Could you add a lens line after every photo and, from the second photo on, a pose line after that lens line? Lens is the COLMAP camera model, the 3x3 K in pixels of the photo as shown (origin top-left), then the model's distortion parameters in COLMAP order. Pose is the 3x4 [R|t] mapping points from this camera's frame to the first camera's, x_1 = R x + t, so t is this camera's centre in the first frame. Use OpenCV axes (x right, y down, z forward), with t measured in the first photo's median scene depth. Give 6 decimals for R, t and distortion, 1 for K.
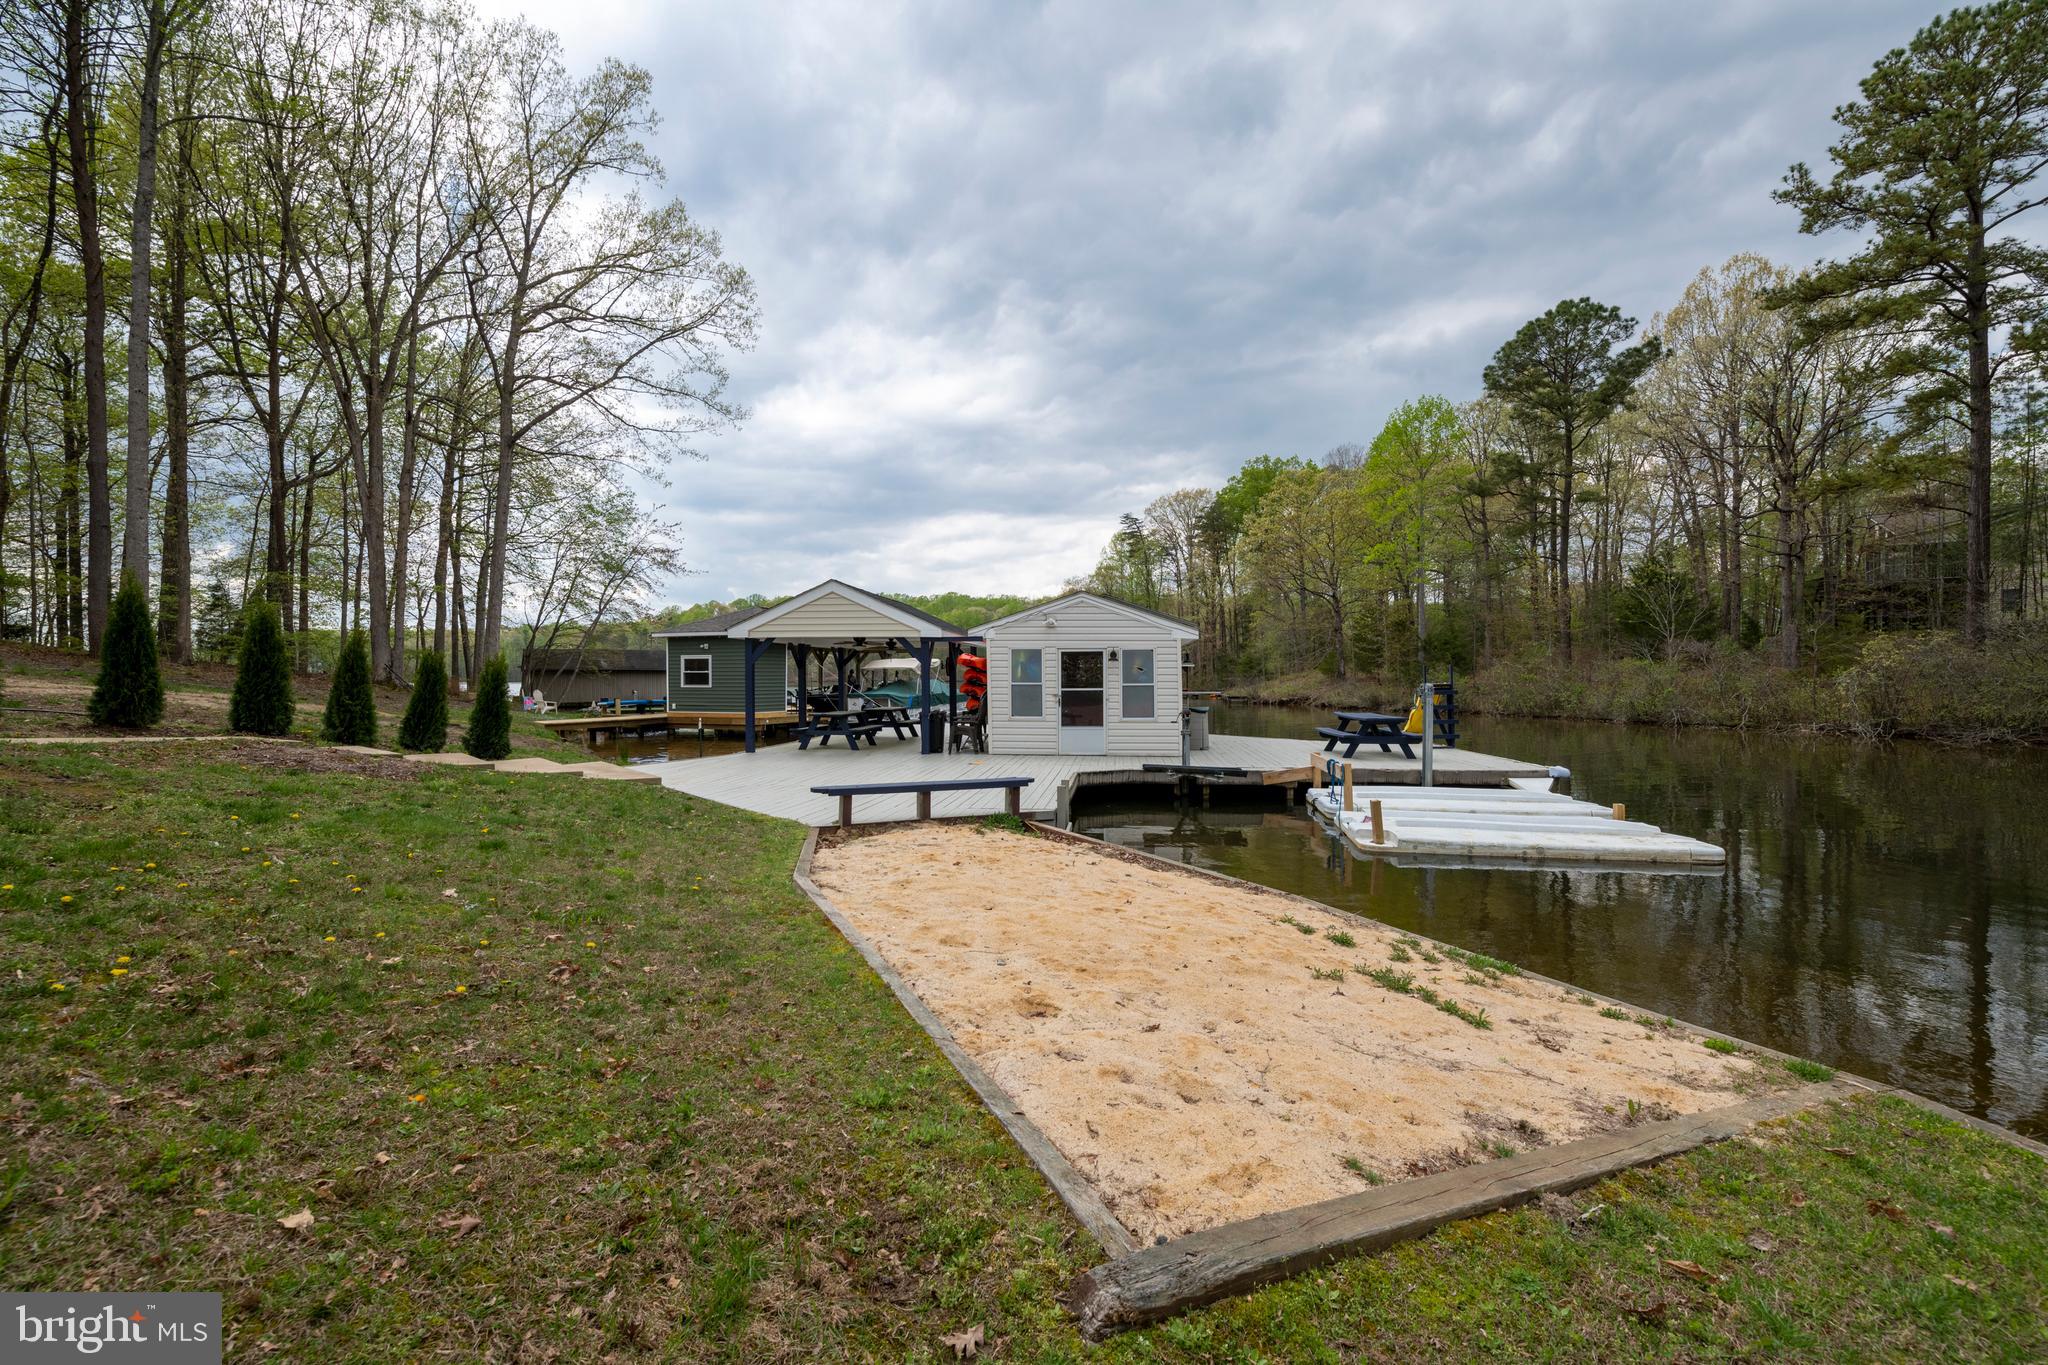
lens RADIAL K [[886.3, 0, 1033.4], [0, 886.3, 716.3], [0, 0, 1]] dist [-0.003998, -0.003060]
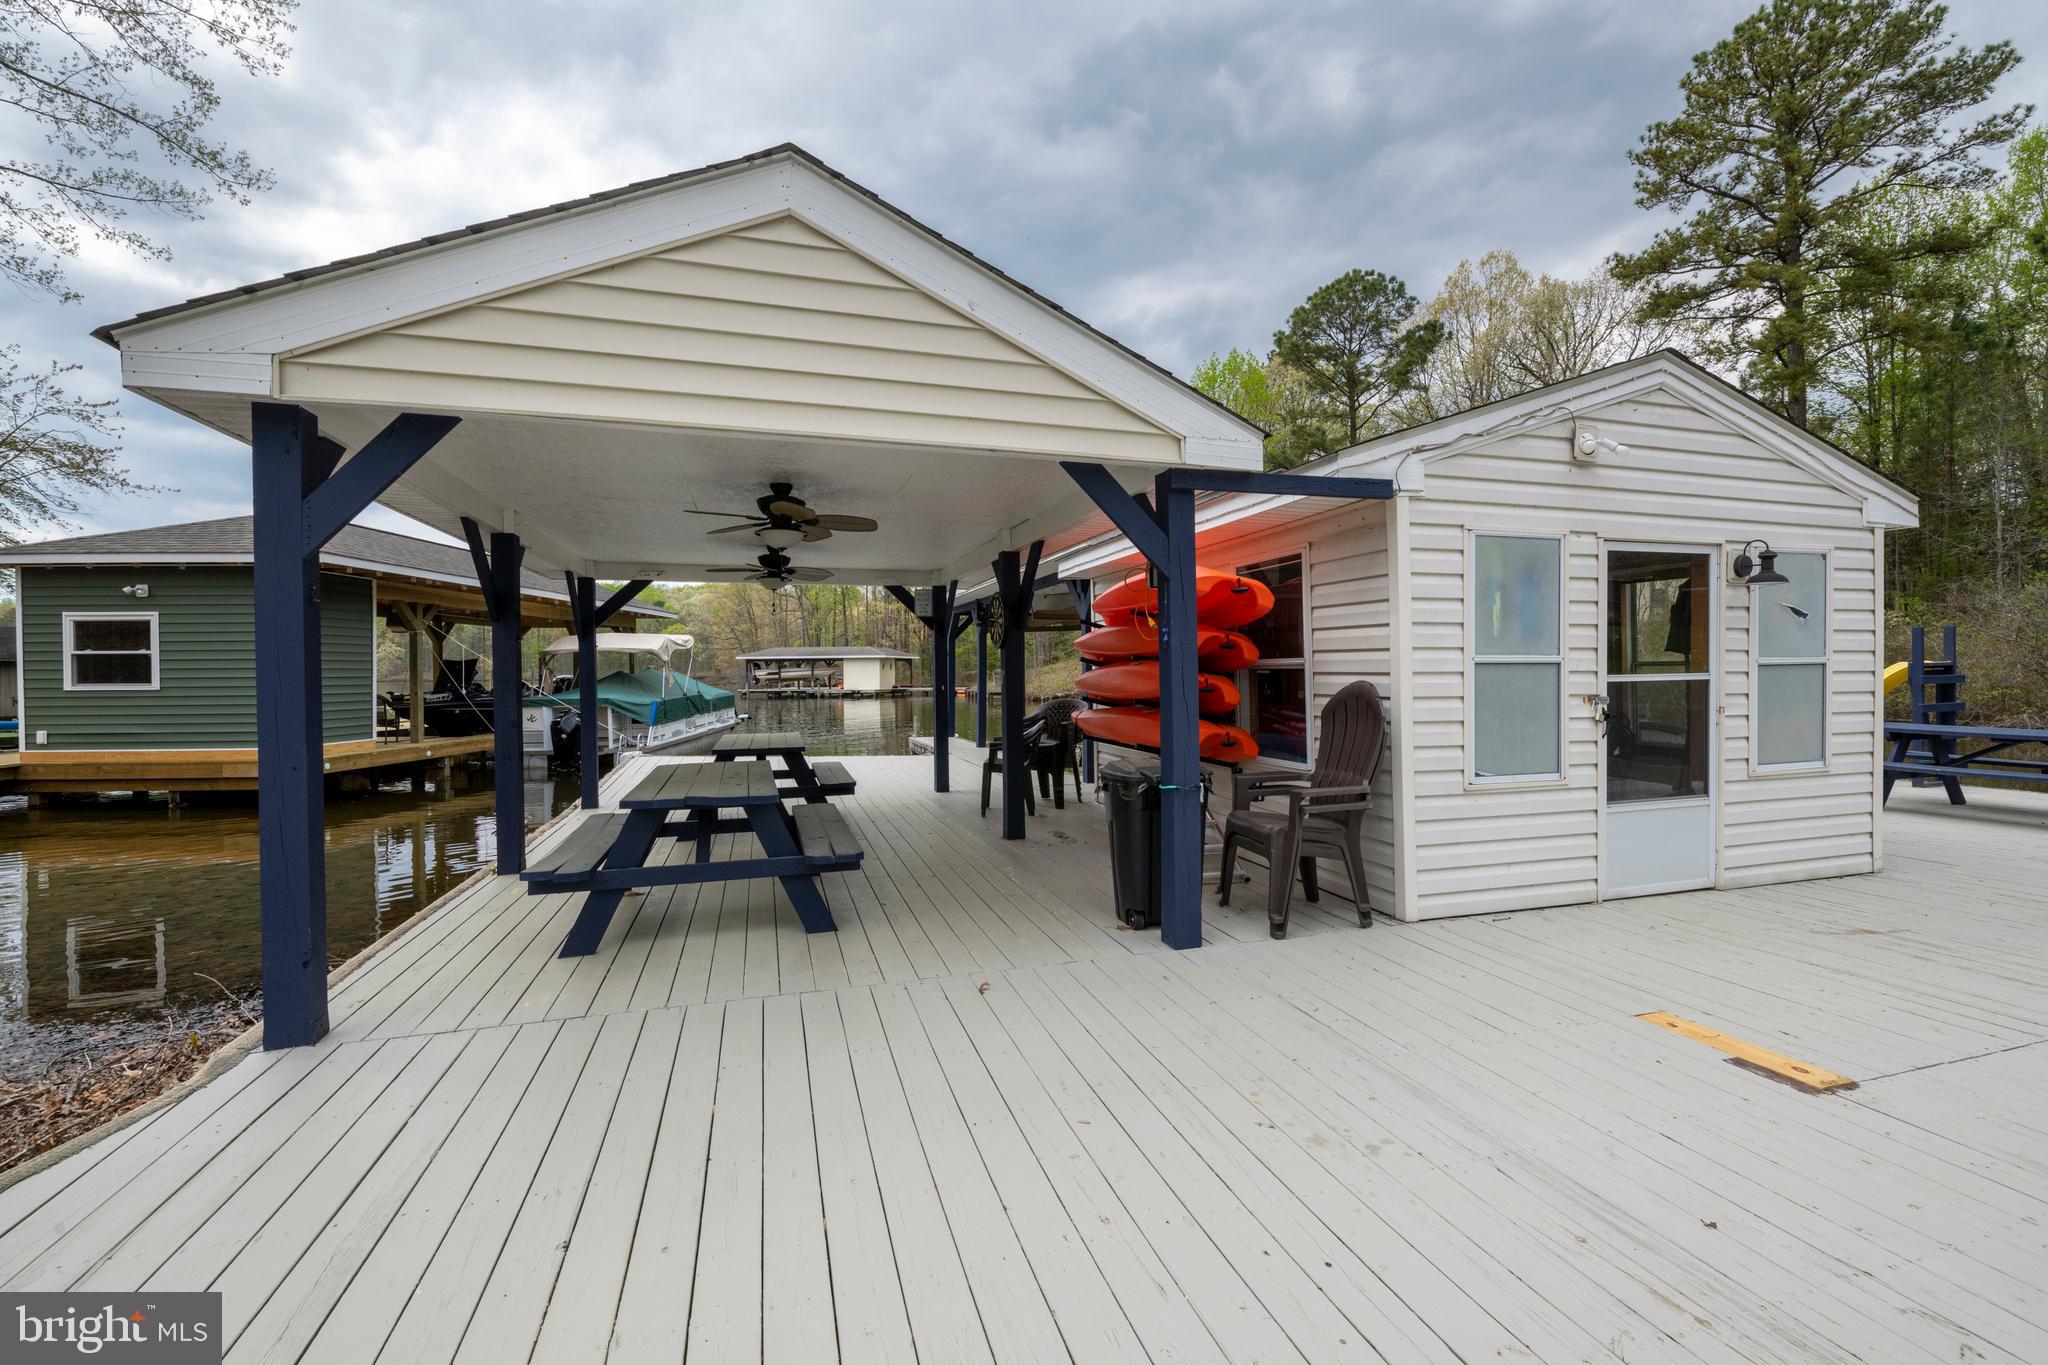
lens RADIAL K [[841.1, 0, 1005.5], [0, 841.1, 690.7], [0, 0, 1]] dist [0.003360, 0.000047]
pose [[0.919233, -0.014533, 0.393445, -0.099988], [0.024162, 0.999517, -0.019531, -0.009512], [-0.392972, 0.027459, 0.919141, 0.310958]]
